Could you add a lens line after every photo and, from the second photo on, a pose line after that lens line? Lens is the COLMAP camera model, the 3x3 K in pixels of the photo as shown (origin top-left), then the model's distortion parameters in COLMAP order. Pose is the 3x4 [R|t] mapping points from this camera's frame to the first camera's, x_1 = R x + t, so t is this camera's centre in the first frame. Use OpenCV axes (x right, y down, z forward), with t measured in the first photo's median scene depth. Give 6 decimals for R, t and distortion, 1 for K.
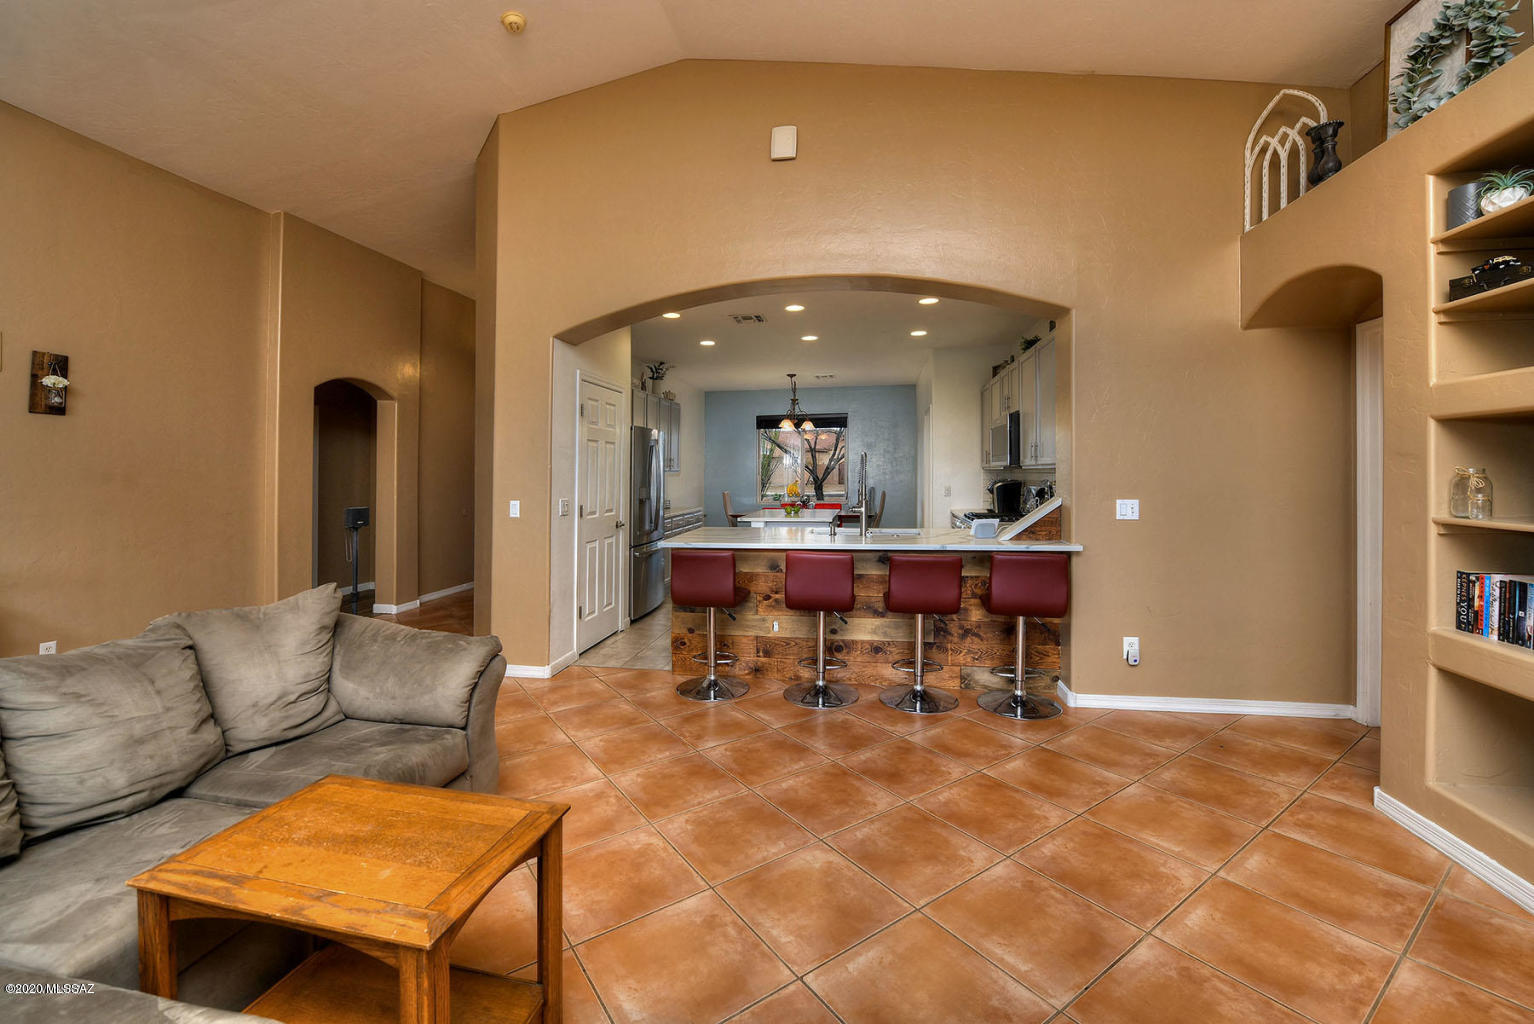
lens RADIAL K [[665.3, 0, 766.0], [0, 665.3, 481.5], [0, 0, 1]] dist [-0.001133, -0.013435]
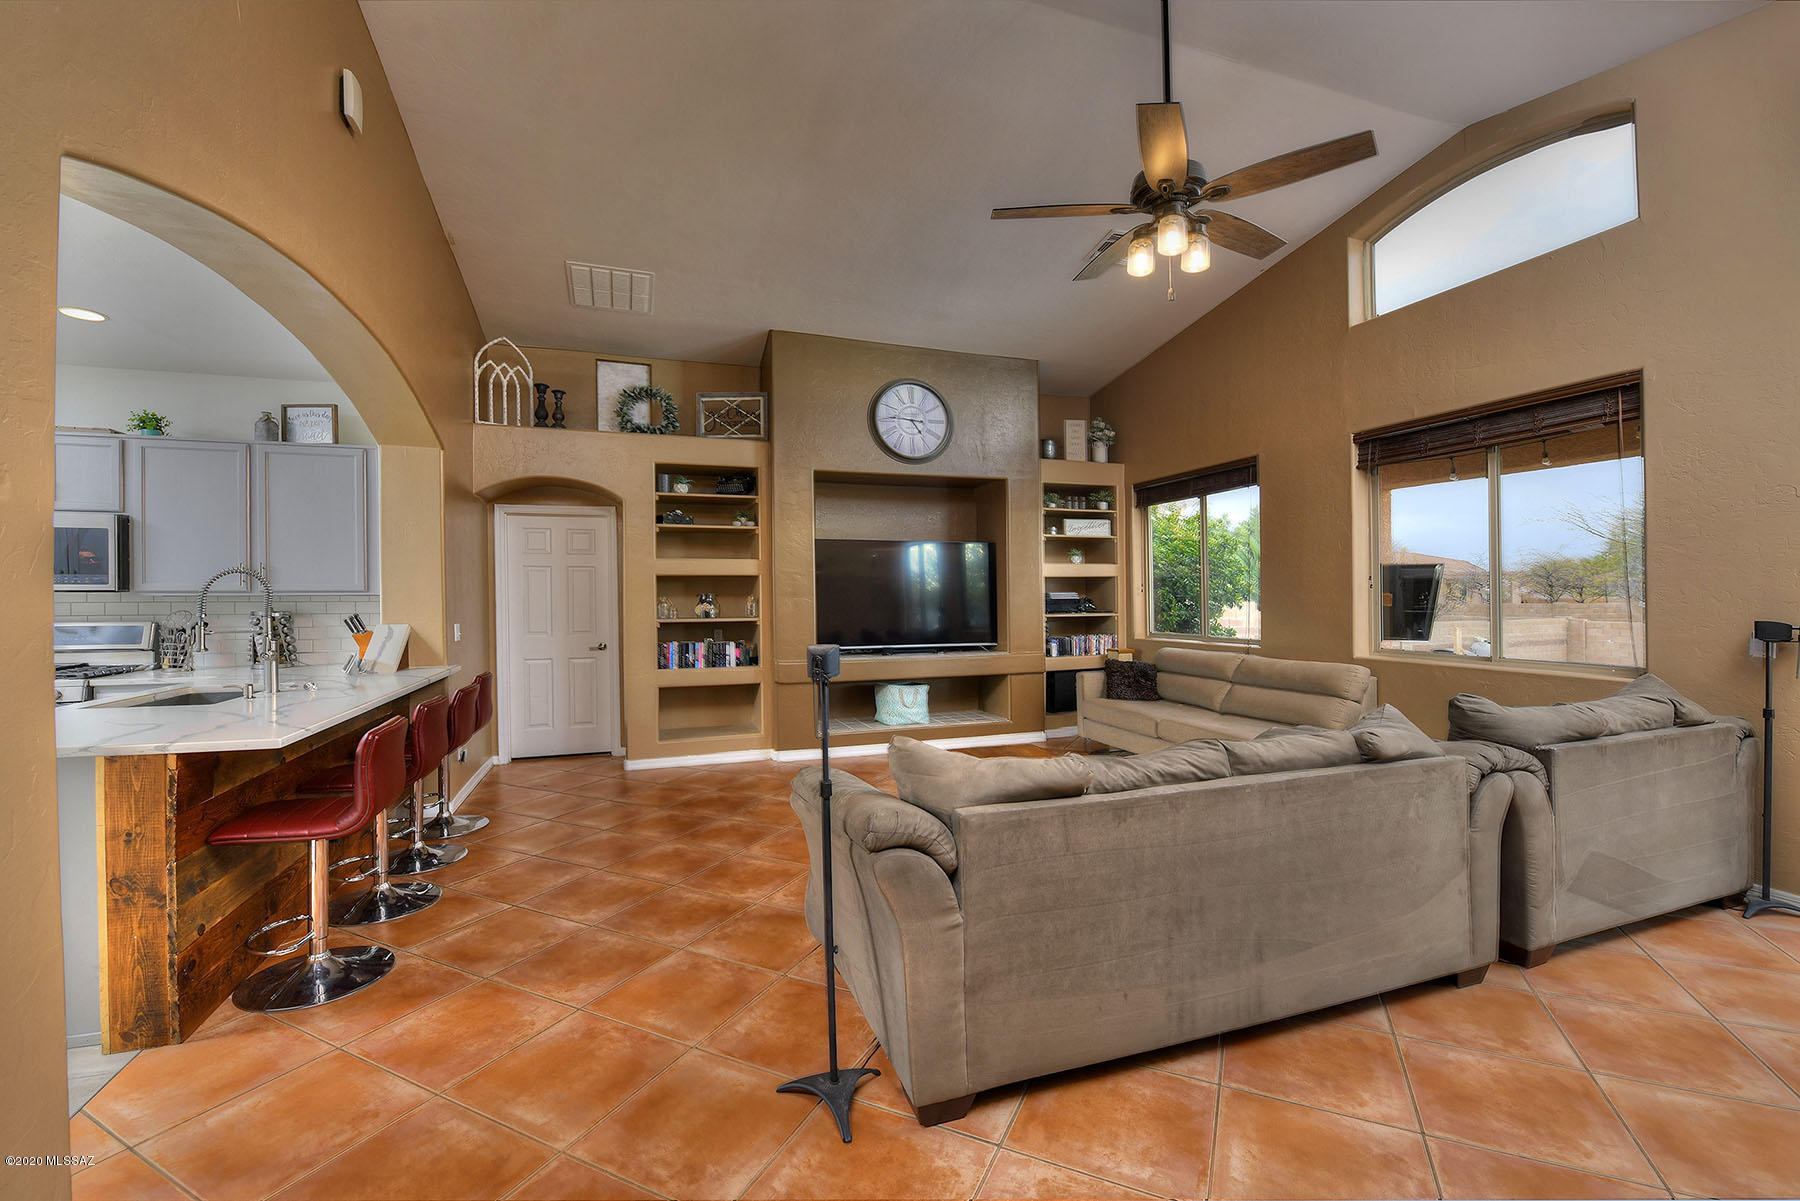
lens RADIAL K [[715.3, 0, 880.5], [0, 715.3, 598.6], [0, 0, 1]] dist [-0.001544, -0.000096]
pose [[-0.494411, -0.001262, 0.869227, -1.511727], [0.007481, 0.999956, 0.005707, -0.022245], [-0.869196, 0.009324, -0.494380, 1.575740]]
